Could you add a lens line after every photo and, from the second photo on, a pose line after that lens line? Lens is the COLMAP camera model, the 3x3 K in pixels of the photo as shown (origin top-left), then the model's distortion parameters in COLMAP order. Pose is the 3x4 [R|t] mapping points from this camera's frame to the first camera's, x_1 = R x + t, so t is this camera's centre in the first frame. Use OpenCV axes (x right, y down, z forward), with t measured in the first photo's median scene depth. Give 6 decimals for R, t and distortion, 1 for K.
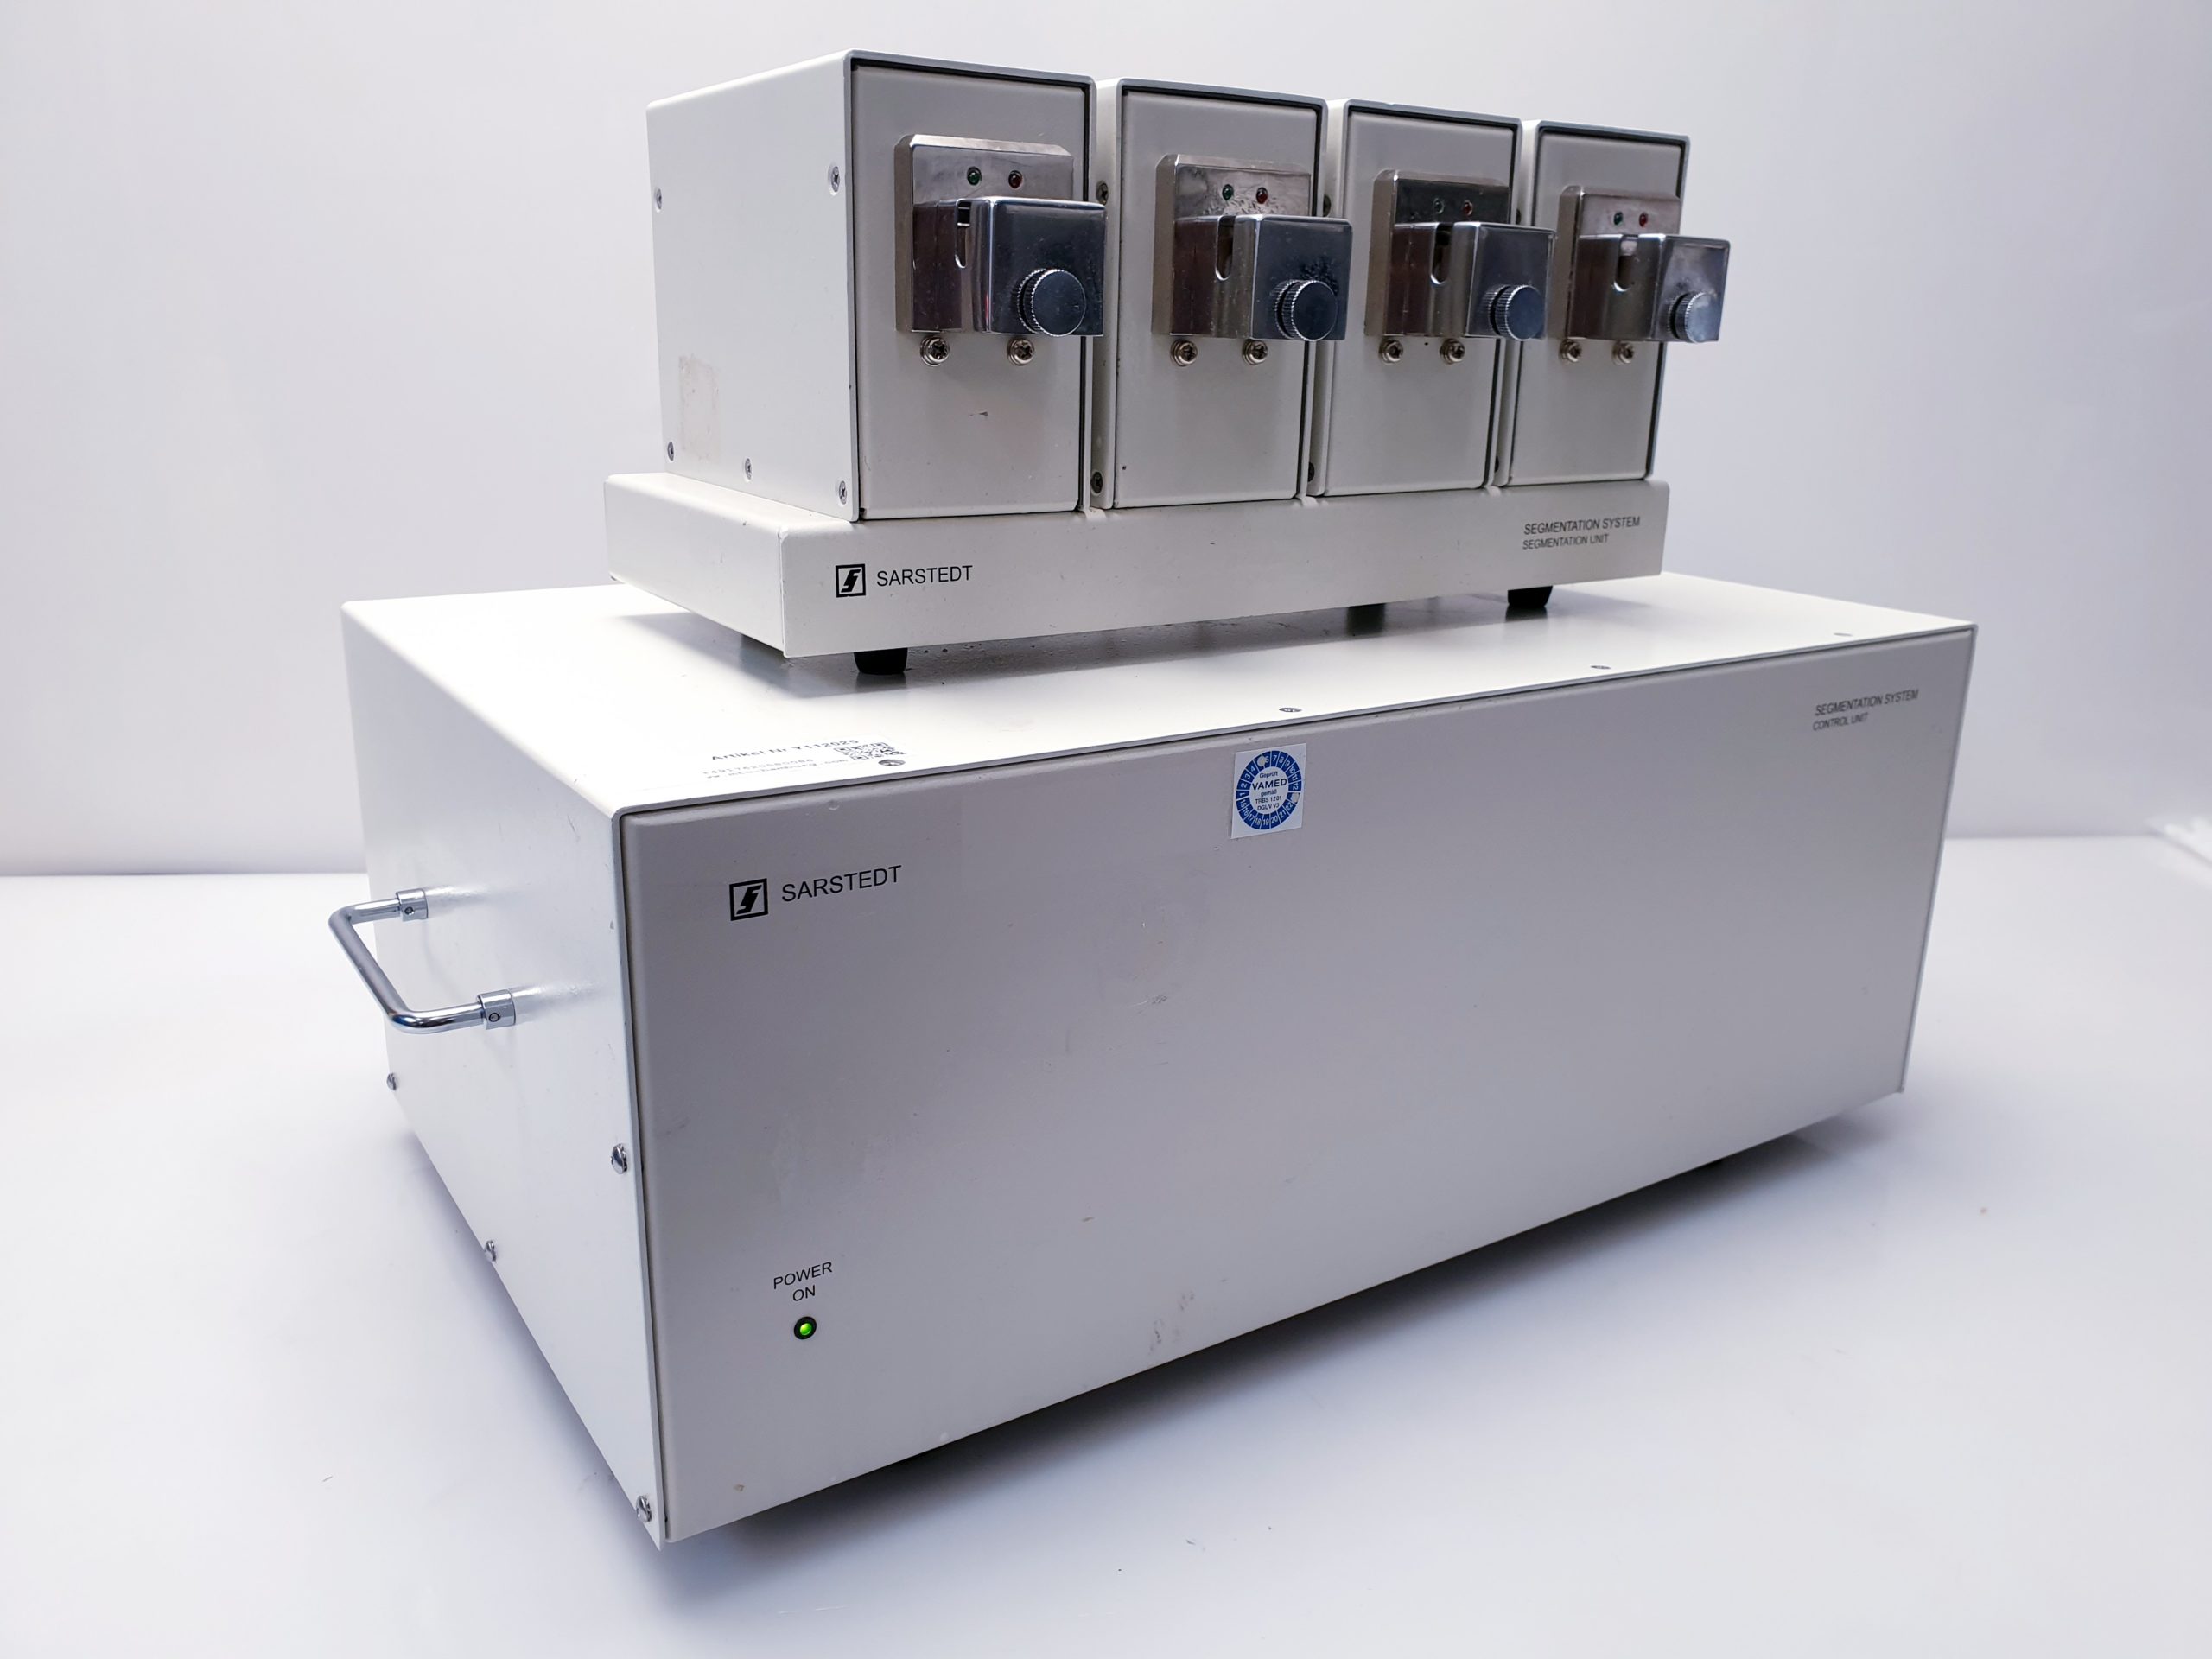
lens RADIAL K [[1749.9, 0, 1102.8], [0, 1749.9, 842.5], [0, 0, 1]] dist [0.036642, -0.065406]
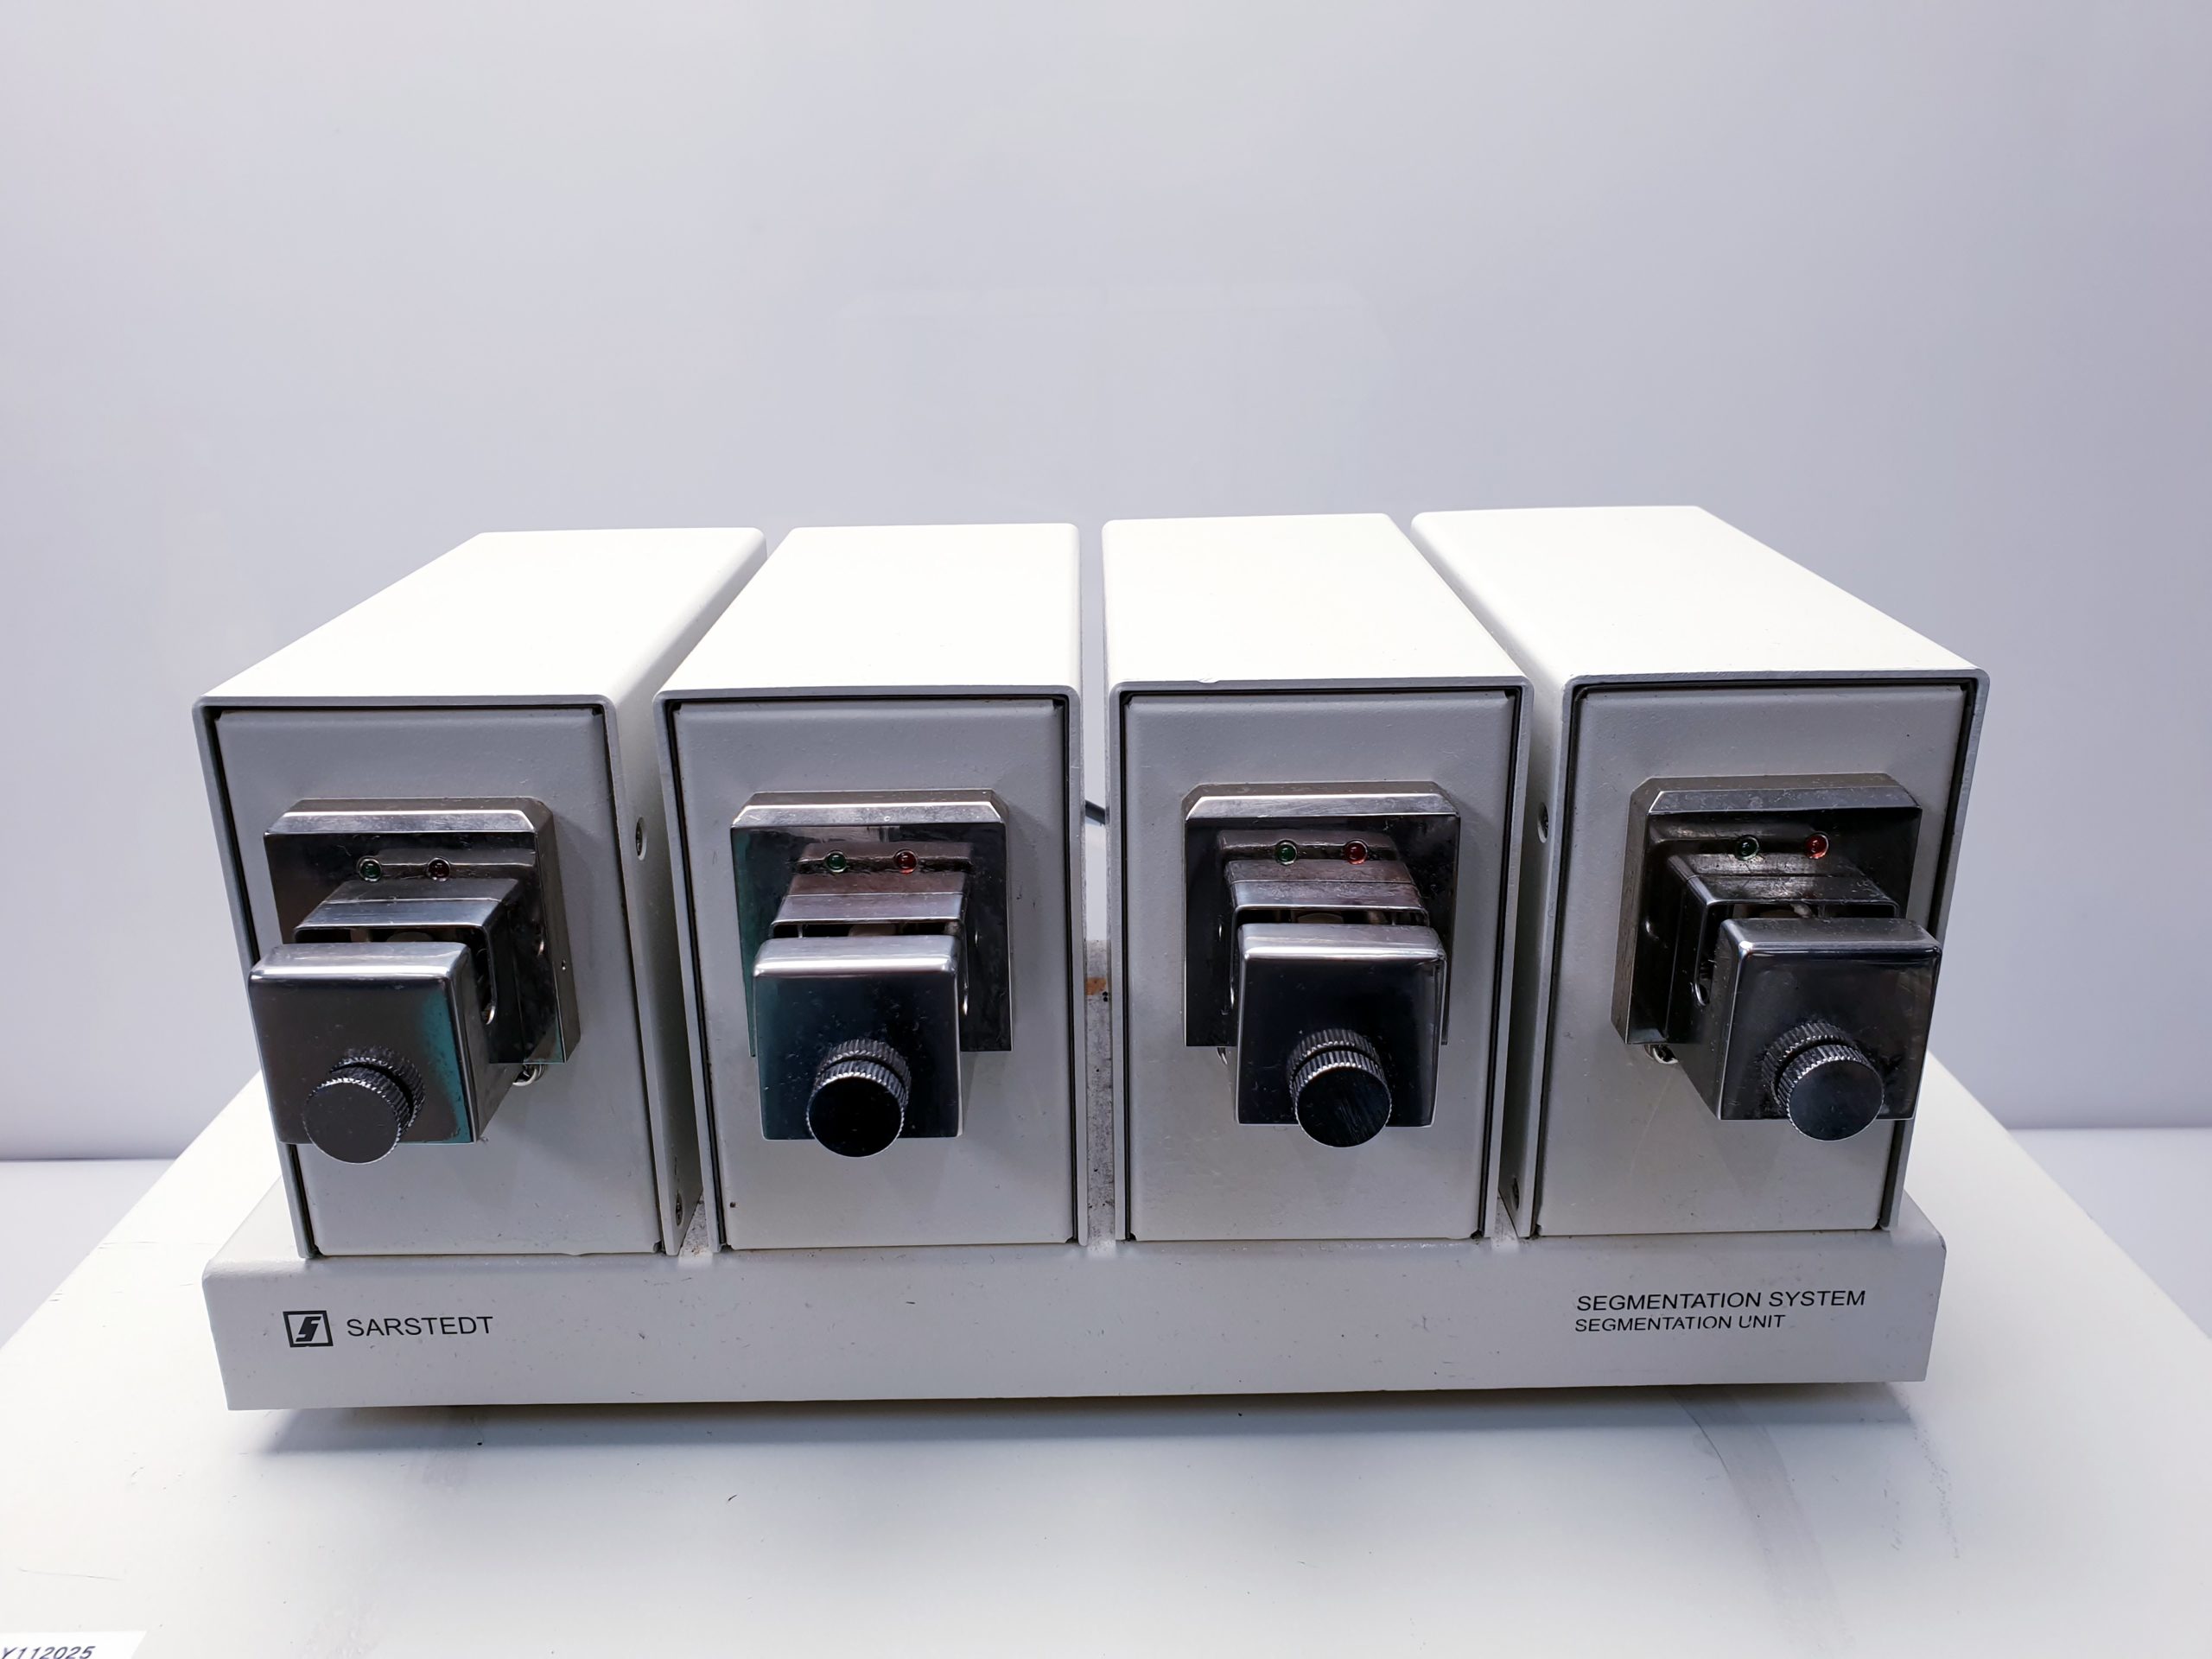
lens RADIAL K [[1749.9, 0, 1102.6], [0, 1749.9, 818.7], [0, 0, 1]] dist [0.036642, -0.065406]
pose [[0.845881, 0.158362, -0.509319, 0.479738], [-0.128210, 0.987278, 0.094042, -0.470265], [0.517733, -0.014248, 0.855424, 0.535607]]
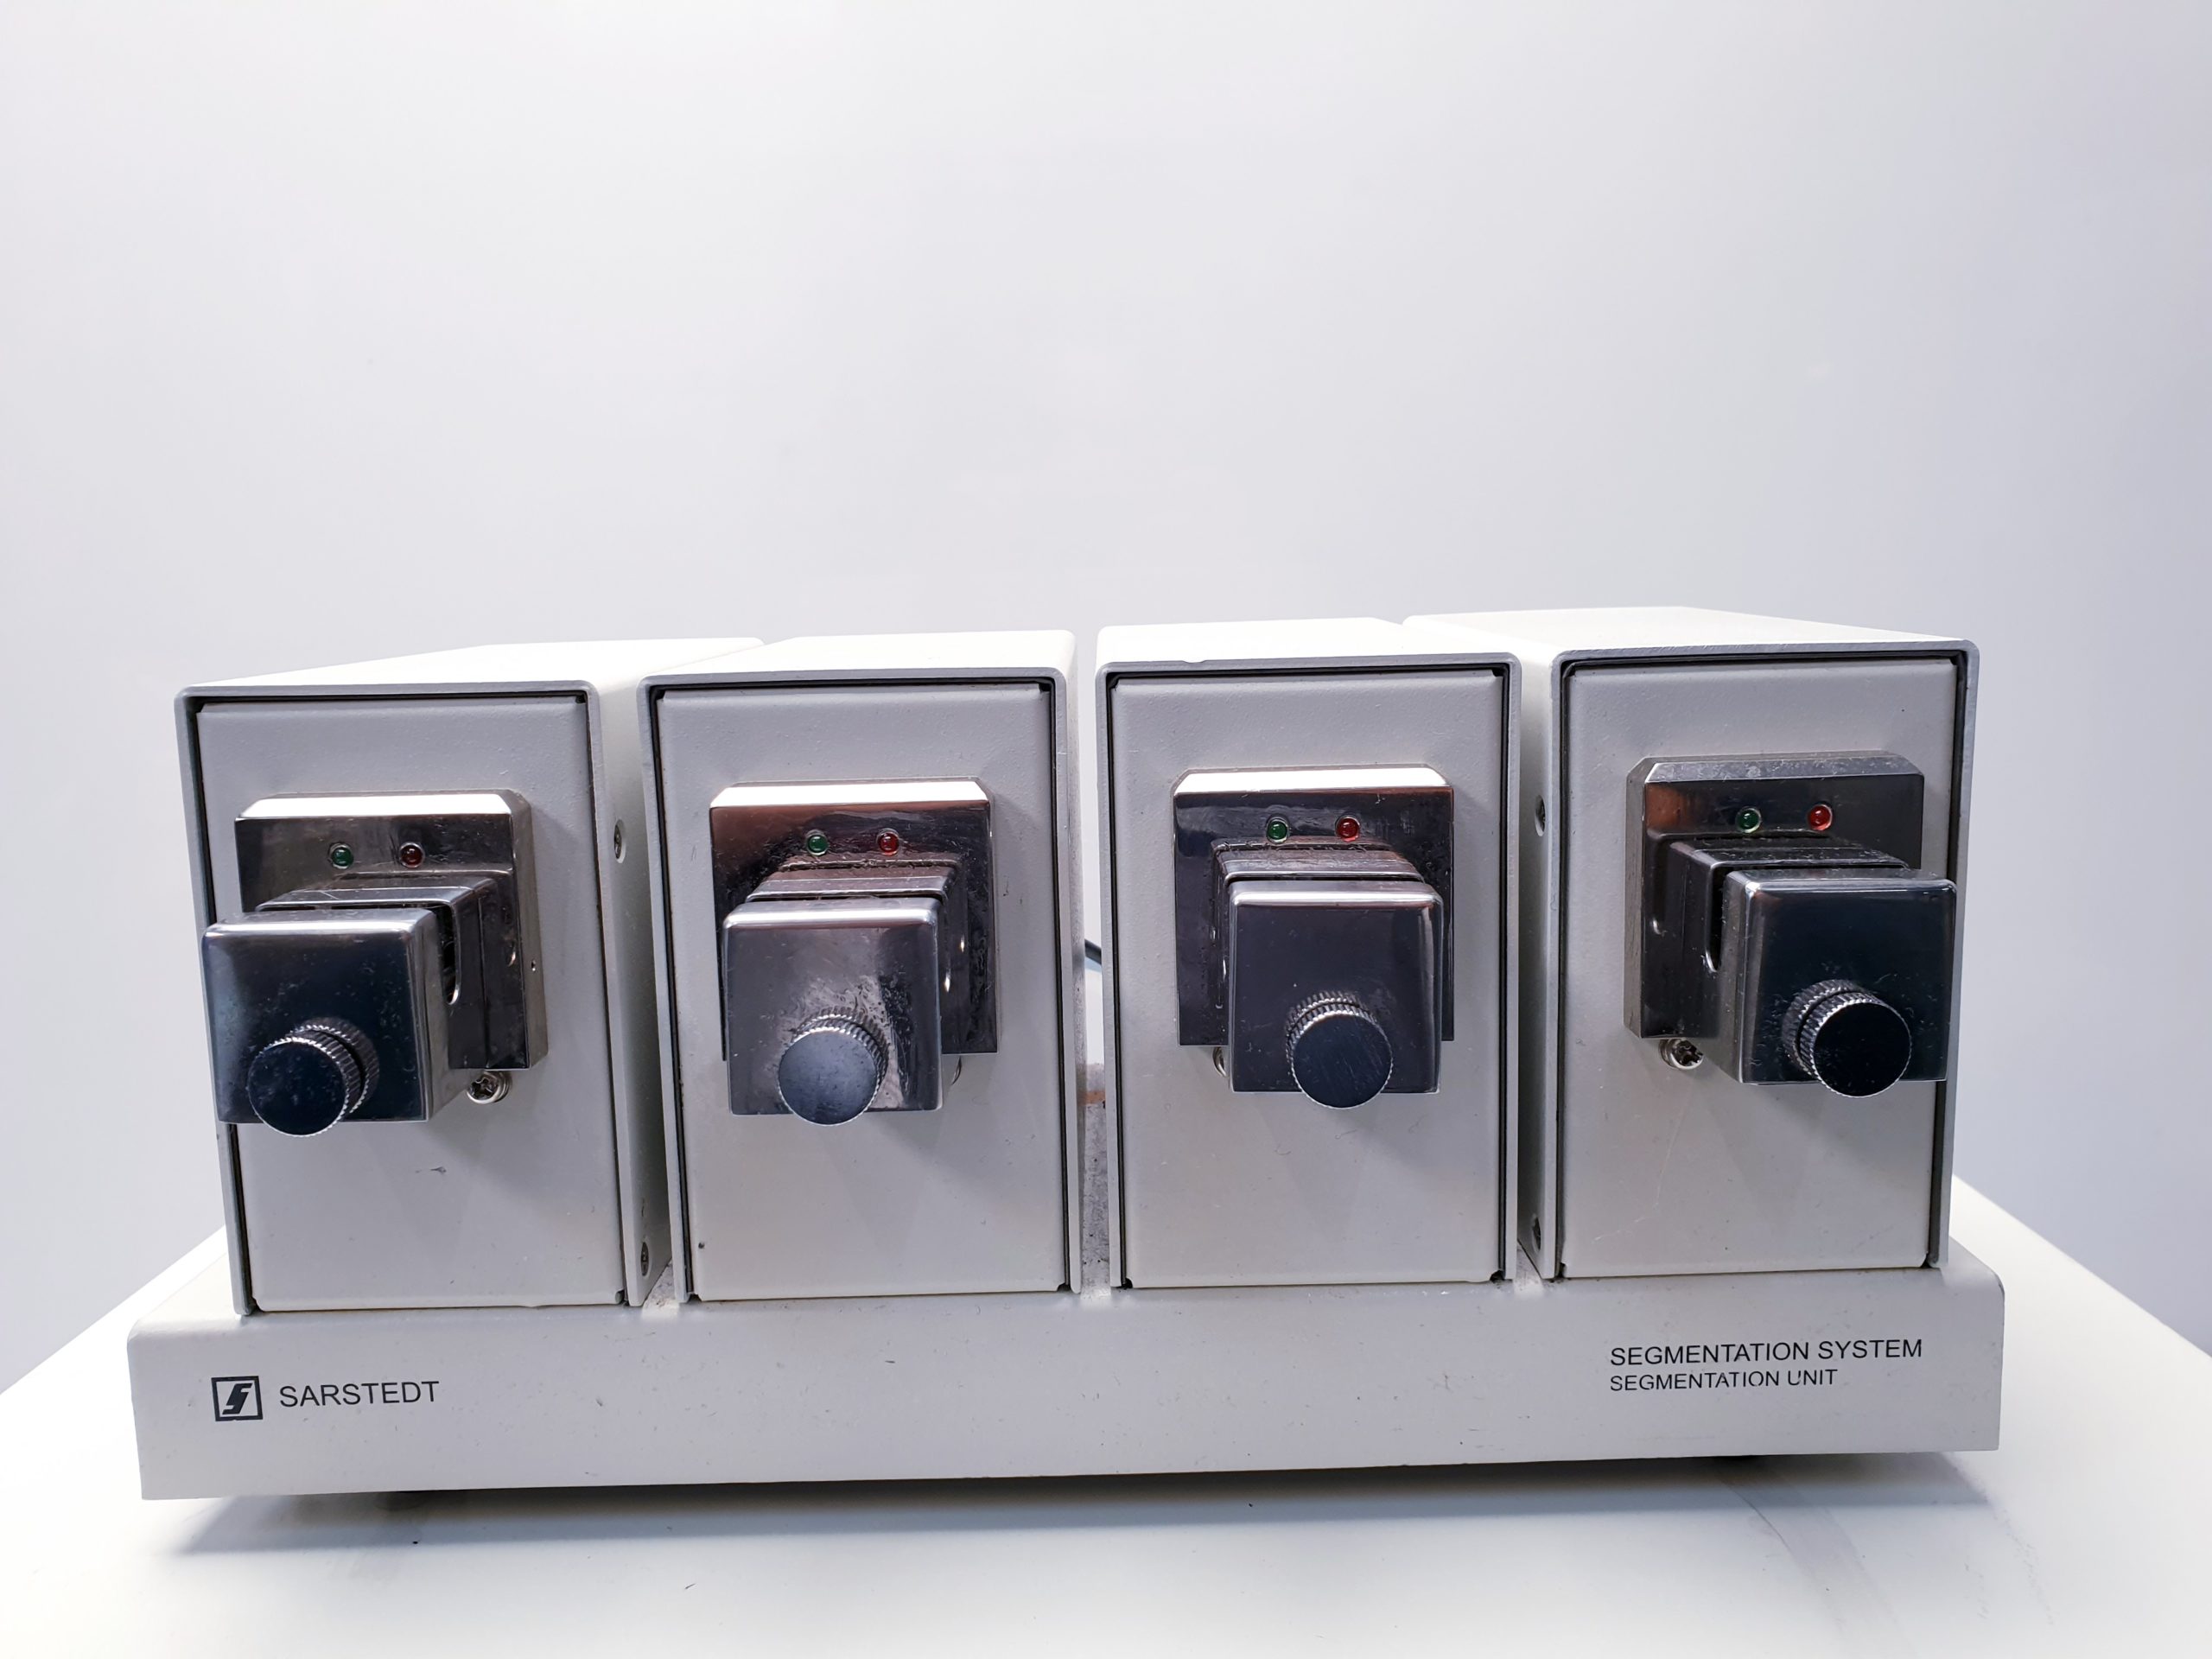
lens RADIAL K [[1749.9, 0, 1107.5], [0, 1749.9, 819.0], [0, 0, 1]] dist [0.036642, -0.065406]
pose [[0.844628, 0.042699, -0.533649, 0.494961], [-0.117893, 0.987179, -0.107605, -0.335219], [0.522212, 0.153800, 0.838833, 0.560572]]
